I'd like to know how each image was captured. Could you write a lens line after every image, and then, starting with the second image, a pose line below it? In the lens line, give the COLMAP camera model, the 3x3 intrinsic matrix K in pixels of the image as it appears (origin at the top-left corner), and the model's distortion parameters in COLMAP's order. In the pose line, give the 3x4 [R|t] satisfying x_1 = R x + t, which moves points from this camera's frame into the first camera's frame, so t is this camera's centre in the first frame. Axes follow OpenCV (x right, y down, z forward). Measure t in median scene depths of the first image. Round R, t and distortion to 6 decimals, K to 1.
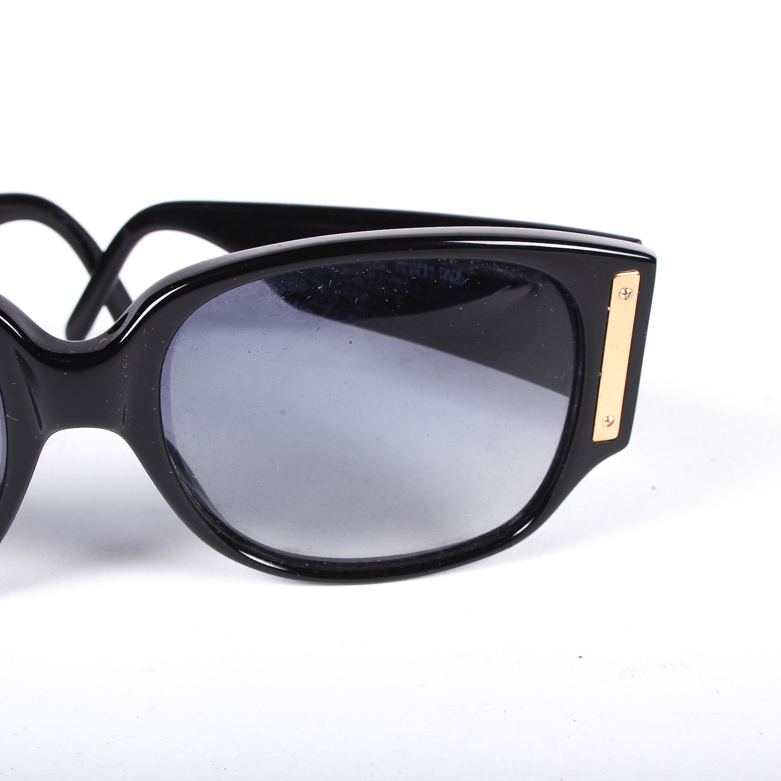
lens RADIAL K [[1212.3, 0, 390.5], [0, 1212.3, 390.5], [0, 0, 1]] dist [-0.051437, 0.004783]
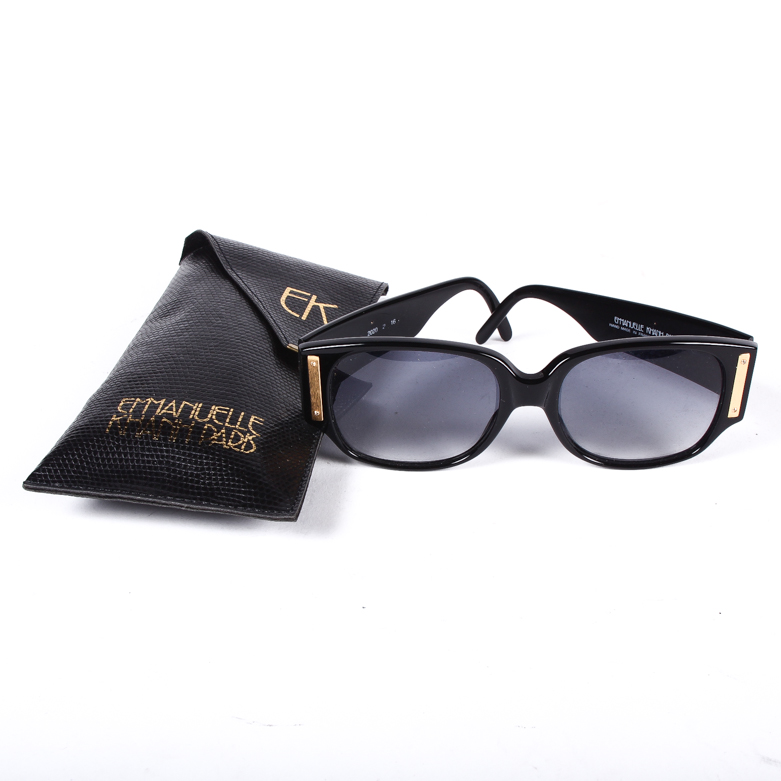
lens RADIAL K [[1212.3, 0, 390.5], [0, 1212.3, 390.5], [0, 0, 1]] dist [-0.051437, 0.004783]
pose [[0.987797, 0.051265, -0.147069, -0.149030], [-0.035100, 0.993259, 0.110475, -0.257595], [0.151741, -0.103965, 0.982937, -1.491299]]
